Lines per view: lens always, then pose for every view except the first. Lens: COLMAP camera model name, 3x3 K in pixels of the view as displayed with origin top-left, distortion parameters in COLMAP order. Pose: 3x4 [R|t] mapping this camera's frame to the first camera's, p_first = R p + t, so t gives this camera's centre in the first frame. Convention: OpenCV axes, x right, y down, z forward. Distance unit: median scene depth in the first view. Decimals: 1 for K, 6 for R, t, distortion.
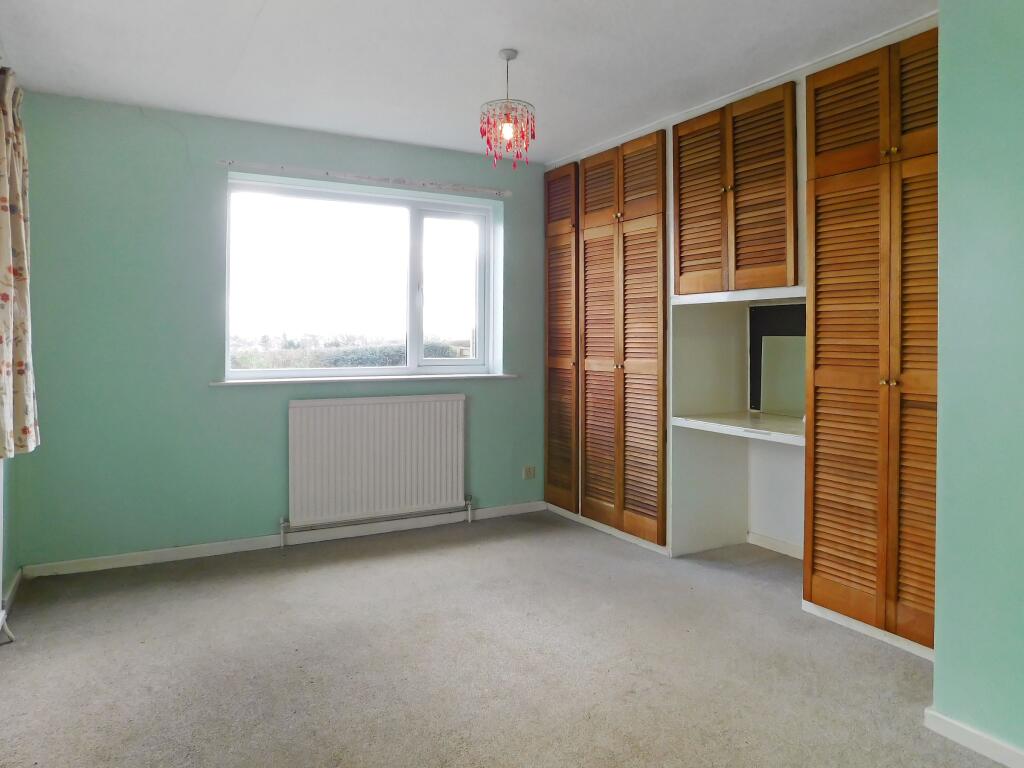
lens RADIAL K [[684.7, 0, 512.4], [0, 684.7, 342.6], [0, 0, 1]] dist [-0.041364, 0.003410]
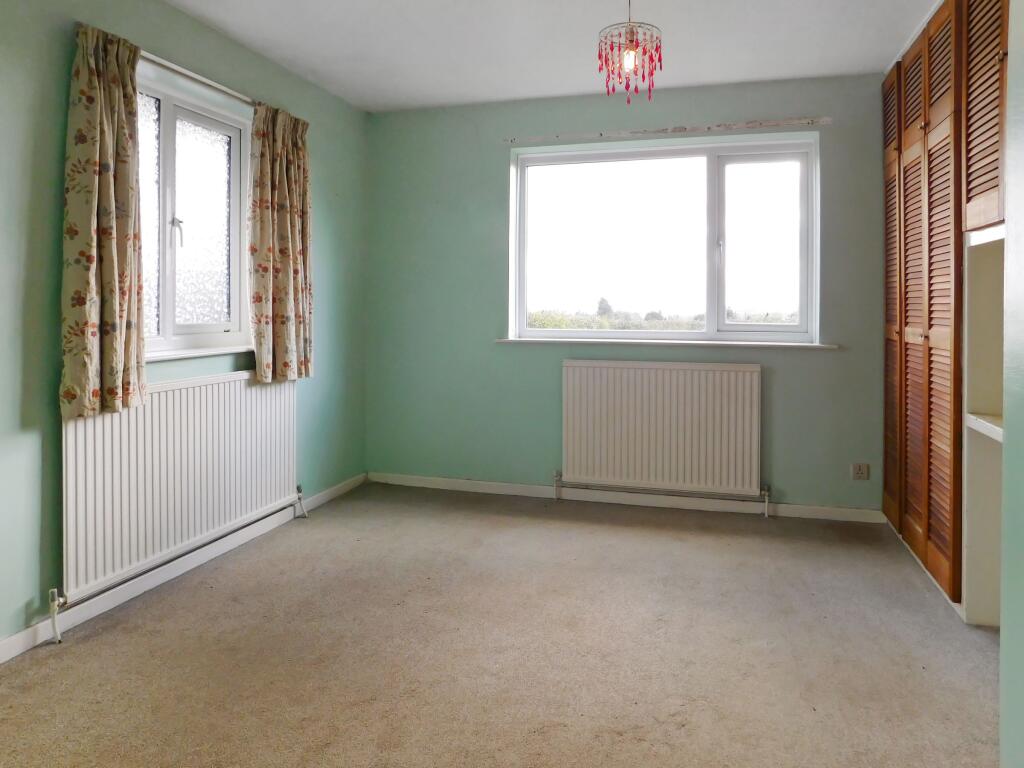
lens RADIAL K [[705.3, 0, 510.6], [0, 705.3, 313.9], [0, 0, 1]] dist [-0.068415, 0.040514]
pose [[0.694694, 0.008463, -0.719255, 0.377336], [-0.005420, 0.999964, 0.006531, 0.008065], [0.719285, -0.000639, 0.694715, 0.190243]]
